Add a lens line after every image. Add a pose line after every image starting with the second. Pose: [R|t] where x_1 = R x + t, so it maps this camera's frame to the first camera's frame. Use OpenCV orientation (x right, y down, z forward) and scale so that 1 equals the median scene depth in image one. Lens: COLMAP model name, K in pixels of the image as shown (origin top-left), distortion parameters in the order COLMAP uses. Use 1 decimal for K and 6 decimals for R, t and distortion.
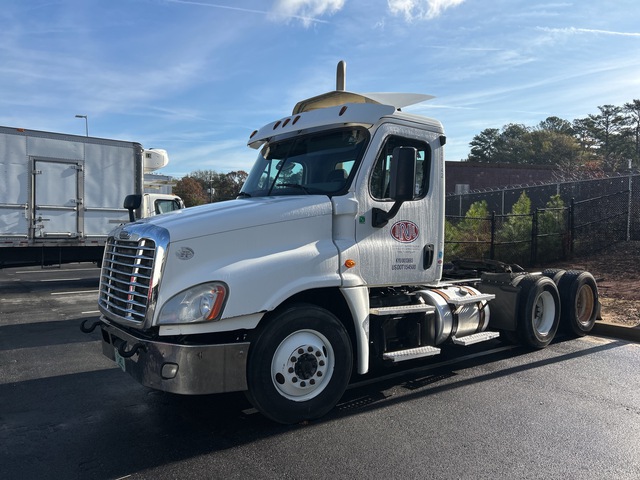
lens RADIAL K [[503.0, 0, 329.6], [0, 503.0, 237.6], [0, 0, 1]] dist [0.066489, 0.009429]
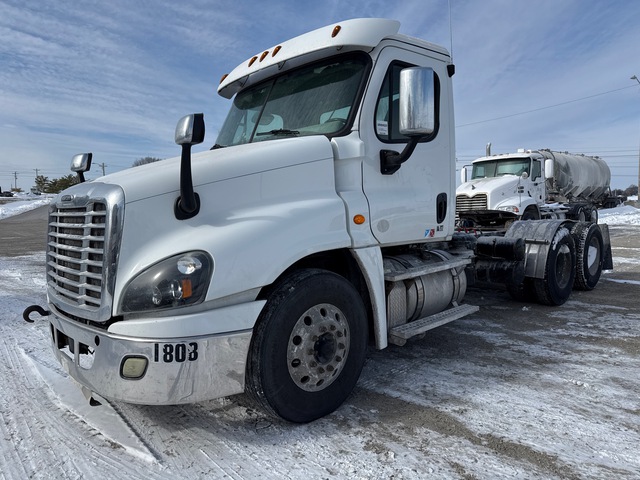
lens RADIAL K [[462.0, 0, 328.5], [0, 462.0, 241.0], [0, 0, 1]] dist [0.034160, 0.000593]
pose [[0.995379, -0.065039, 0.070641, -0.064709], [0.060460, 0.996043, 0.065131, 0.034186], [-0.074598, -0.060560, 0.995373, 0.258429]]
